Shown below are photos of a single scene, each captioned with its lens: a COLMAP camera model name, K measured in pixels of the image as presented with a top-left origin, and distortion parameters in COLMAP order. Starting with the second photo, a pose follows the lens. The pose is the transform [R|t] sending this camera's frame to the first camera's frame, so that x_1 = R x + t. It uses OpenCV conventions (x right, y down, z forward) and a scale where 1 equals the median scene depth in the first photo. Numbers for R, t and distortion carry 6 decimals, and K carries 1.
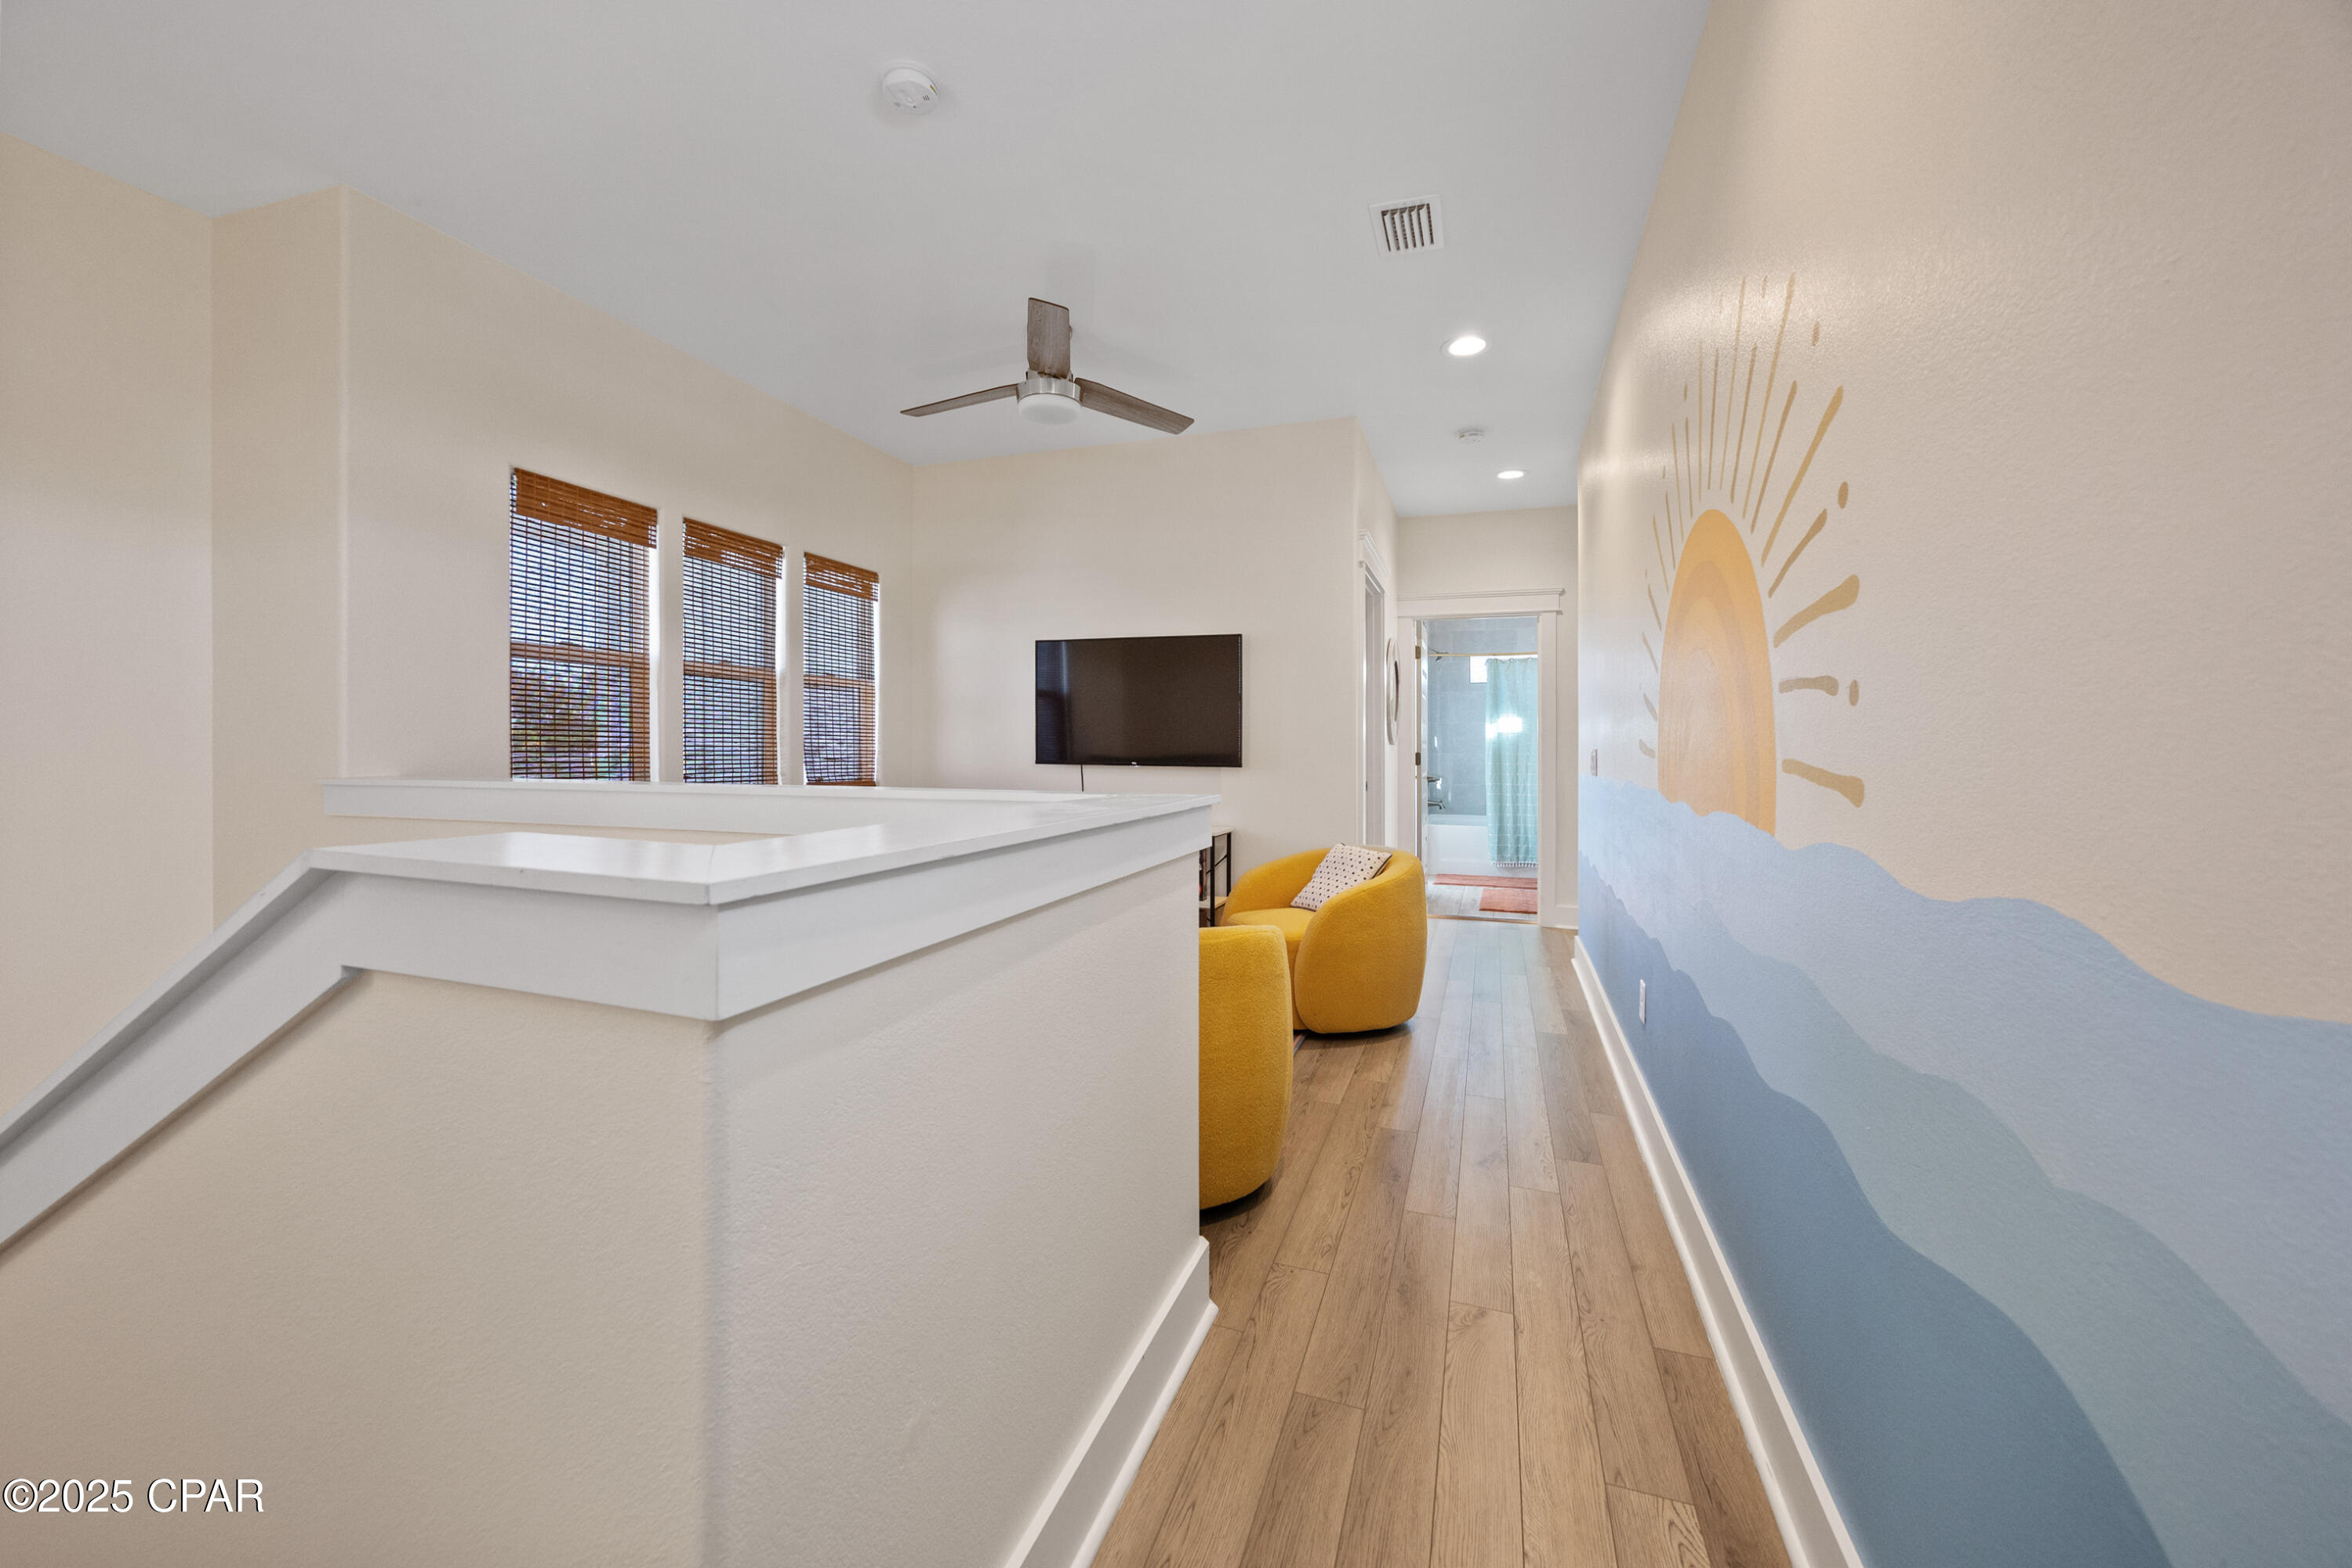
lens RADIAL K [[897.9, 0, 1170.7], [0, 897.9, 768.3], [0, 0, 1]] dist [-0.004655, -0.000315]
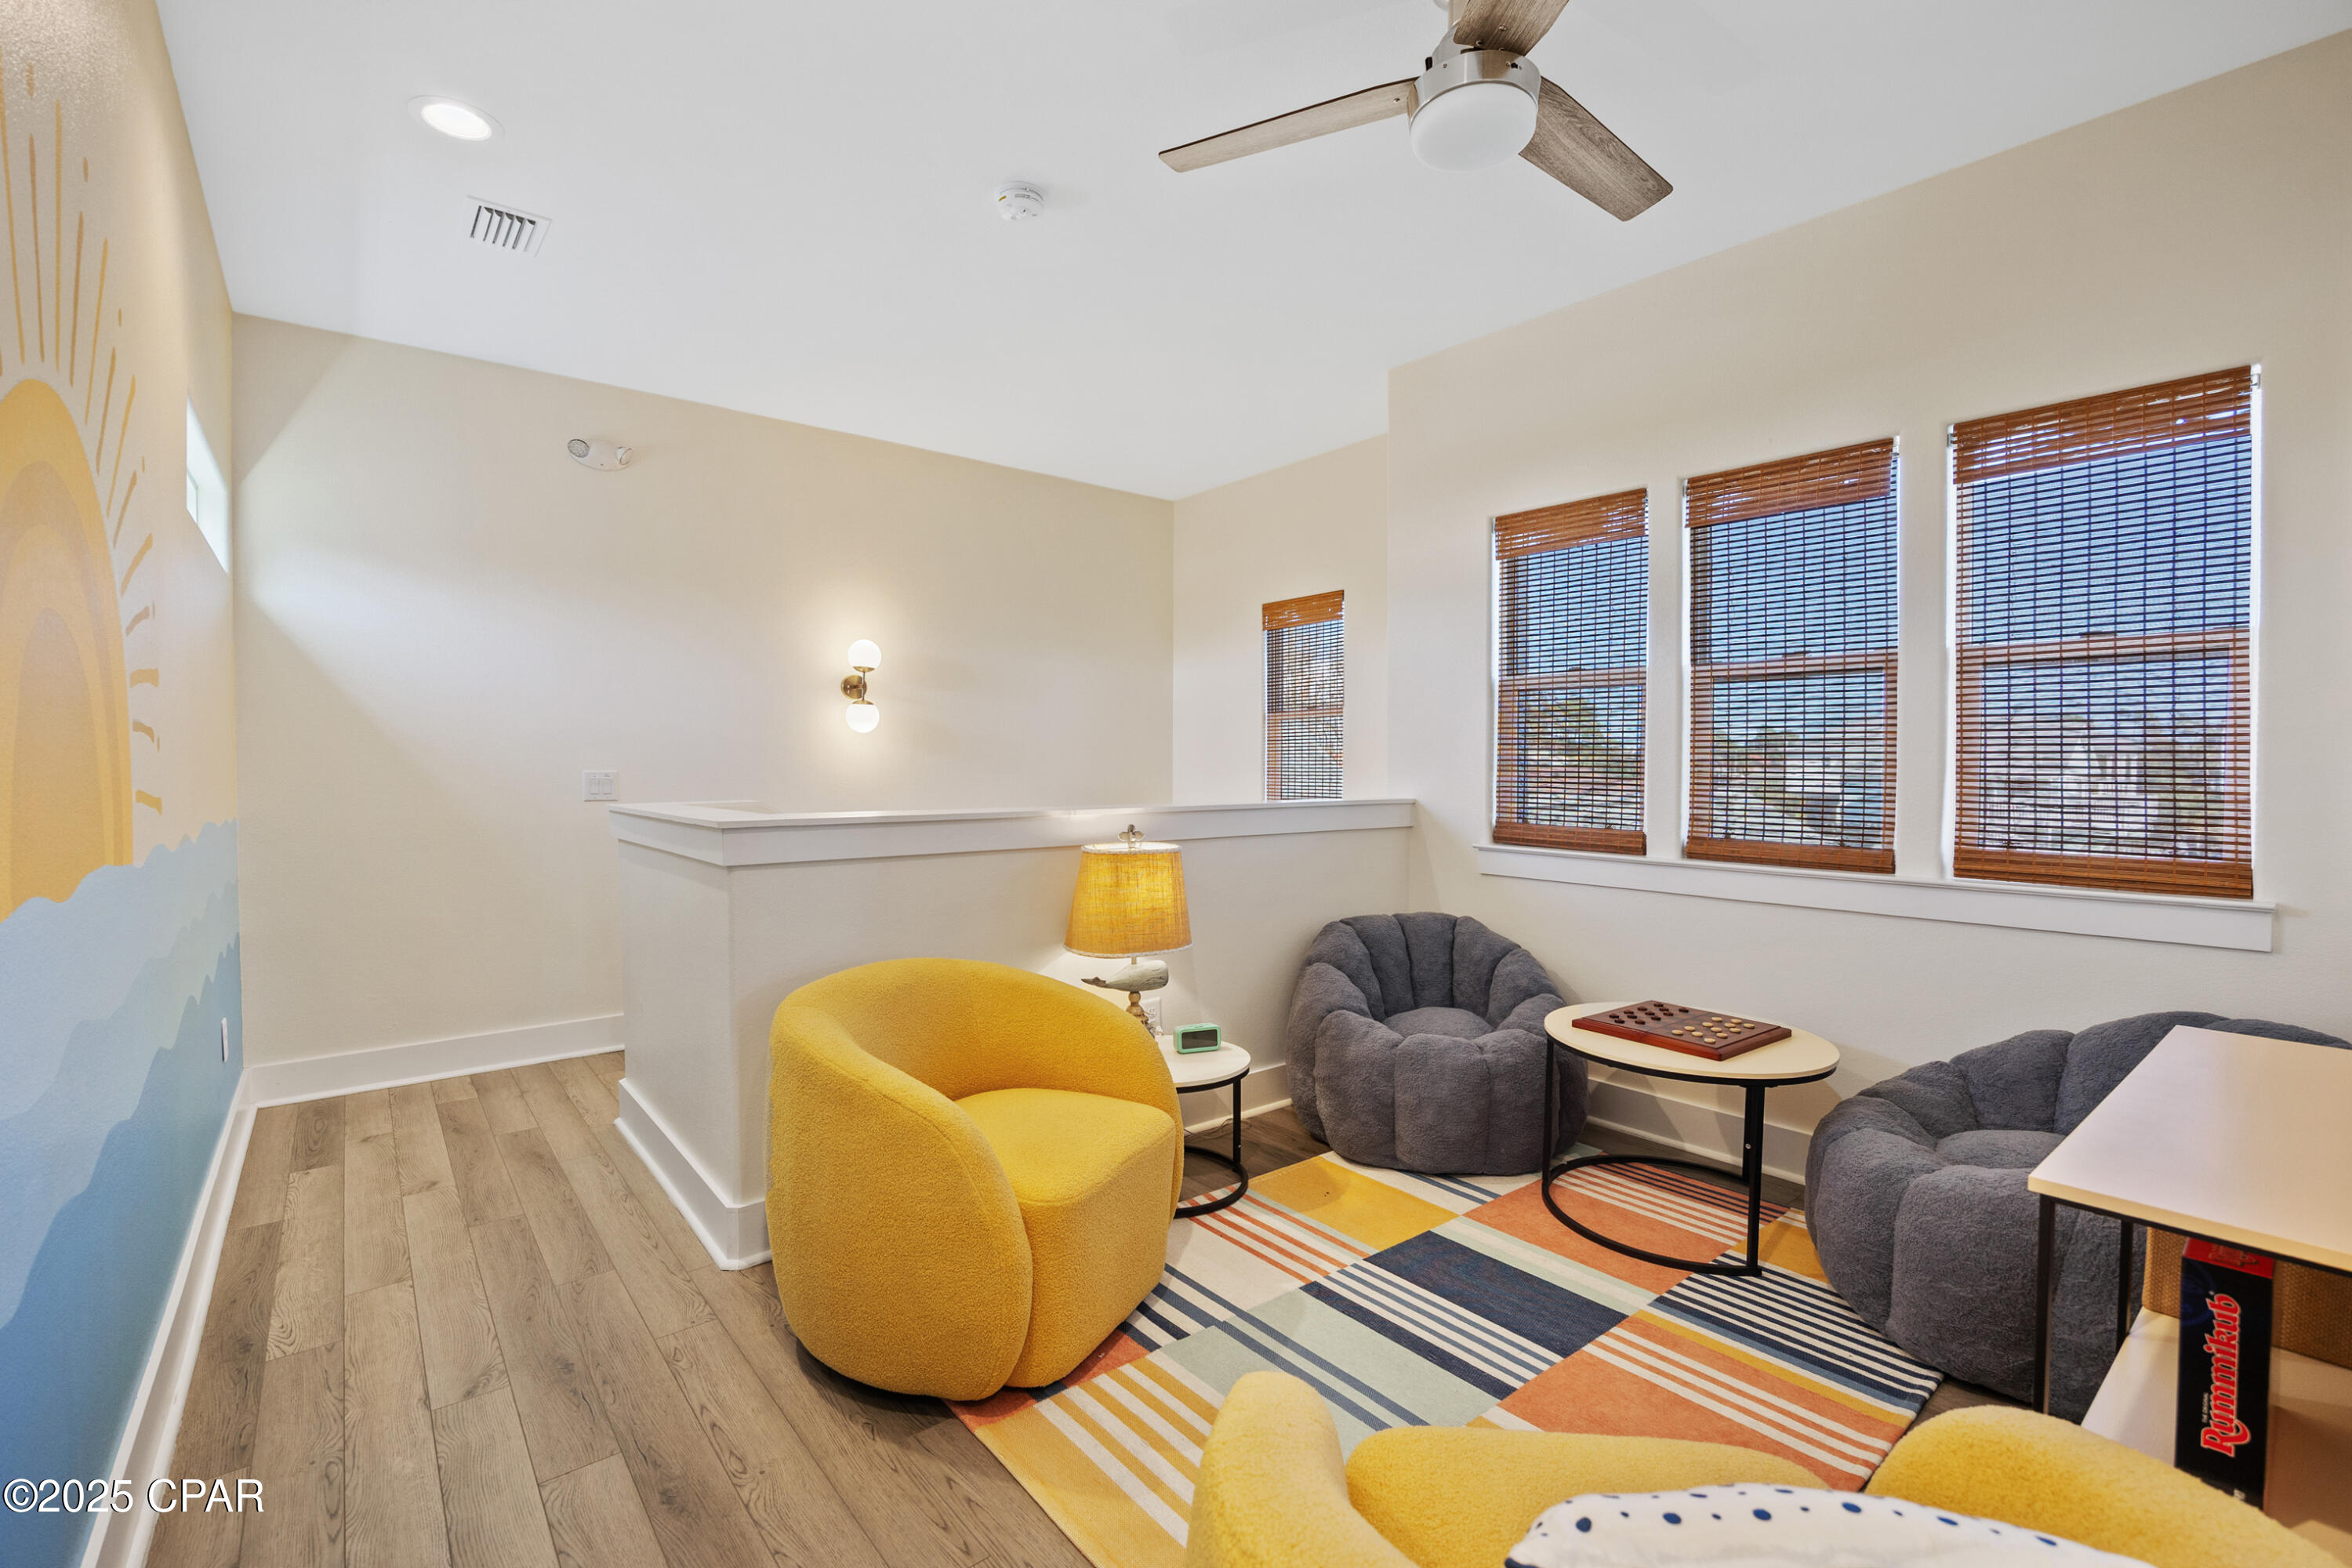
lens RADIAL K [[1029.3, 0, 1176.5], [0, 1029.3, 790.9], [0, 0, 1]] dist [-0.016887, -0.000119]
pose [[-0.520222, 0.008642, -0.853987, 0.828486], [-0.021708, 0.999492, 0.023339, -0.046406], [0.853755, 0.030680, -0.519770, 2.078481]]
